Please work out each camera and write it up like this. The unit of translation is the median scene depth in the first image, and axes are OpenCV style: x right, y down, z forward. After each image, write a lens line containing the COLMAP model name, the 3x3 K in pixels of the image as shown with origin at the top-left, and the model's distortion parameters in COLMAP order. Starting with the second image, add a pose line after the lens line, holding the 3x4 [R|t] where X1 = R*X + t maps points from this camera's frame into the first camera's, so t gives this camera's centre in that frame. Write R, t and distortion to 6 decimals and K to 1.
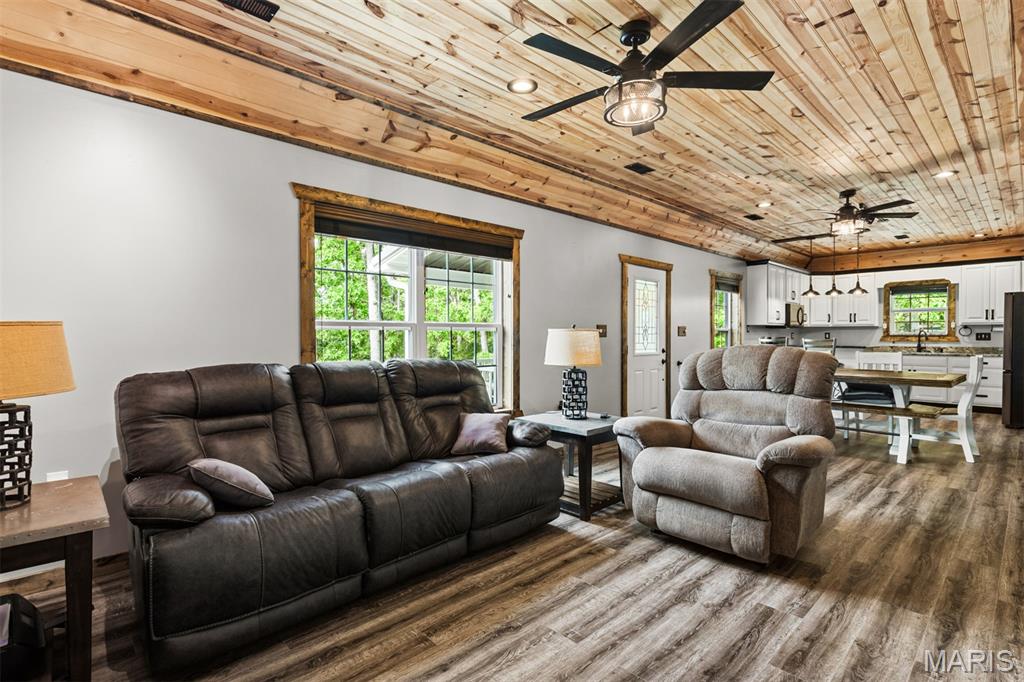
lens RADIAL K [[500.6, 0, 490.9], [0, 500.6, 340.3], [0, 0, 1]] dist [0.012143, -0.000600]
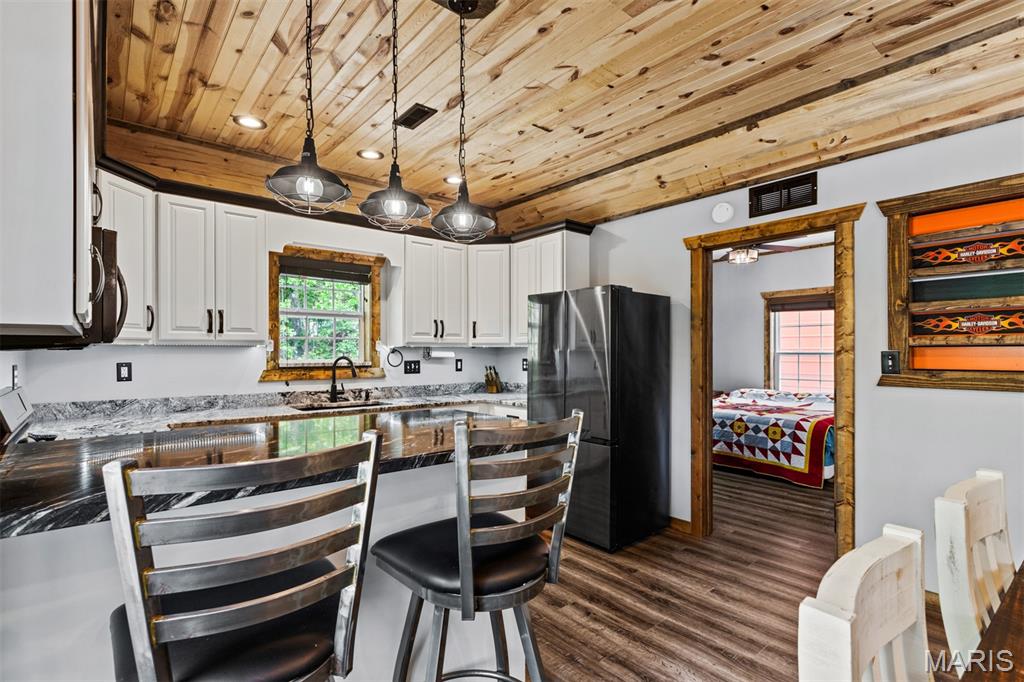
lens RADIAL K [[493.2, 0, 512.1], [0, 493.2, 351.6], [0, 0, 1]] dist [0.004956, 0.000496]
pose [[0.053300, 0.002524, 0.998575, 0.440220], [0.009119, 0.999954, -0.003014, -0.023407], [-0.998537, 0.009267, 0.053275, 0.904194]]
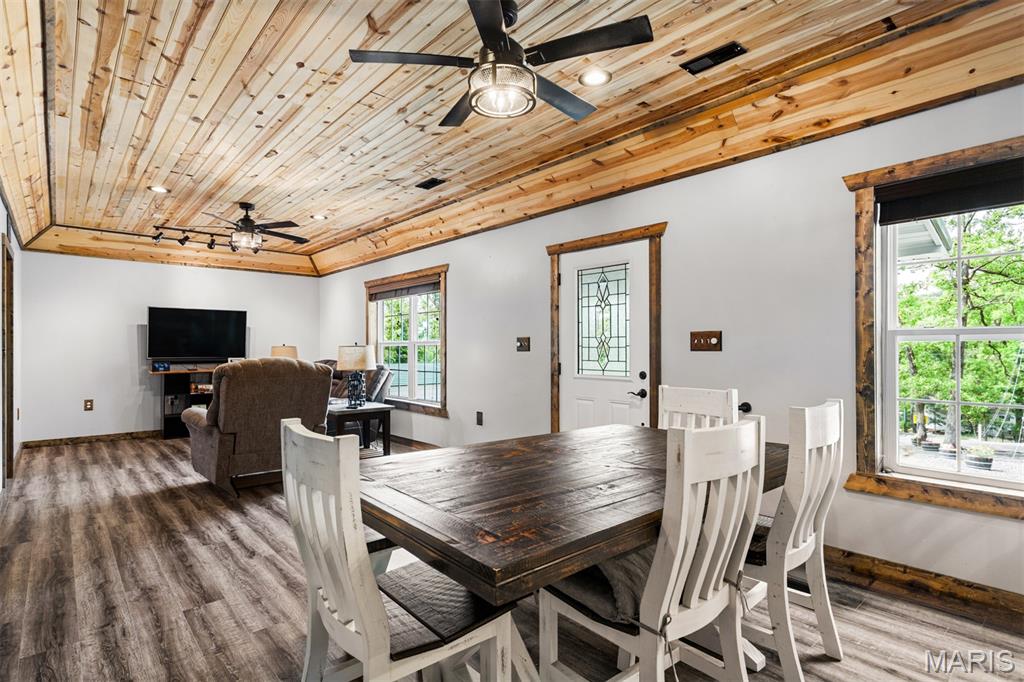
lens RADIAL K [[515.7, 0, 507.3], [0, 515.7, 346.6], [0, 0, 1]] dist [0.004597, 0.000767]
pose [[-0.033488, -0.004346, -0.999430, 0.784610], [-0.008346, 0.999957, -0.004068, -0.007410], [0.999404, 0.008205, -0.033523, 0.705367]]
